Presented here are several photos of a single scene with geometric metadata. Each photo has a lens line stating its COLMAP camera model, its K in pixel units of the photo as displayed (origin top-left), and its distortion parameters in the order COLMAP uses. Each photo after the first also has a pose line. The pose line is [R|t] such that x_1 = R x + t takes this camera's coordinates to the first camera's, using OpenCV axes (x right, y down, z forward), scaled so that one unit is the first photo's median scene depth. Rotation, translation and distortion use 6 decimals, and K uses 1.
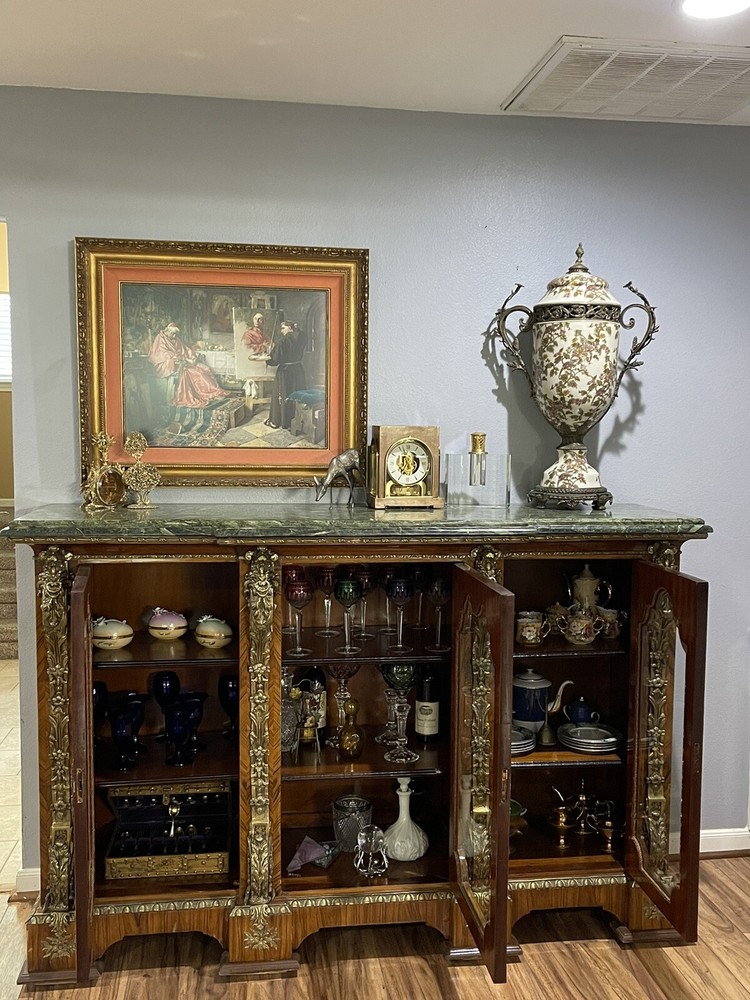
lens RADIAL K [[969.8, 0, 387.4], [0, 969.8, 519.7], [0, 0, 1]] dist [0.037293, 0.000000]
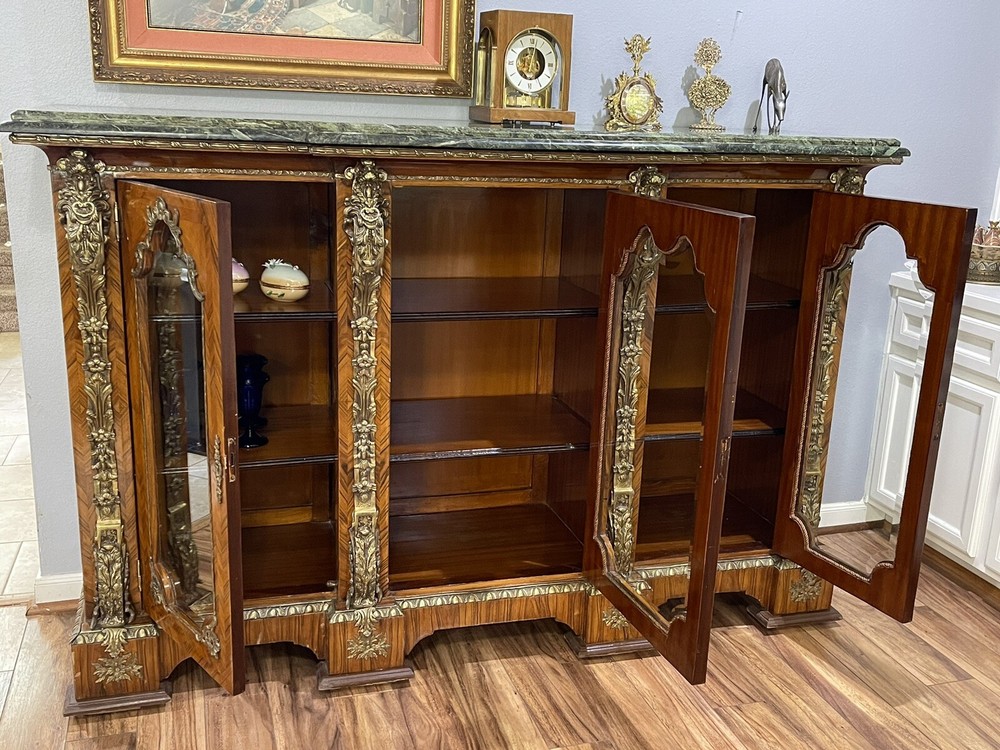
lens RADIAL K [[1010.3, 0, 494.8], [0, 1010.3, 385.7], [0, 0, 1]] dist [0.036282, 0.000000]
pose [[0.989241, -0.013065, 0.145709, -0.138789], [-0.013830, 0.983192, 0.182053, 0.051298], [-0.145638, -0.182109, 0.972433, 0.181150]]
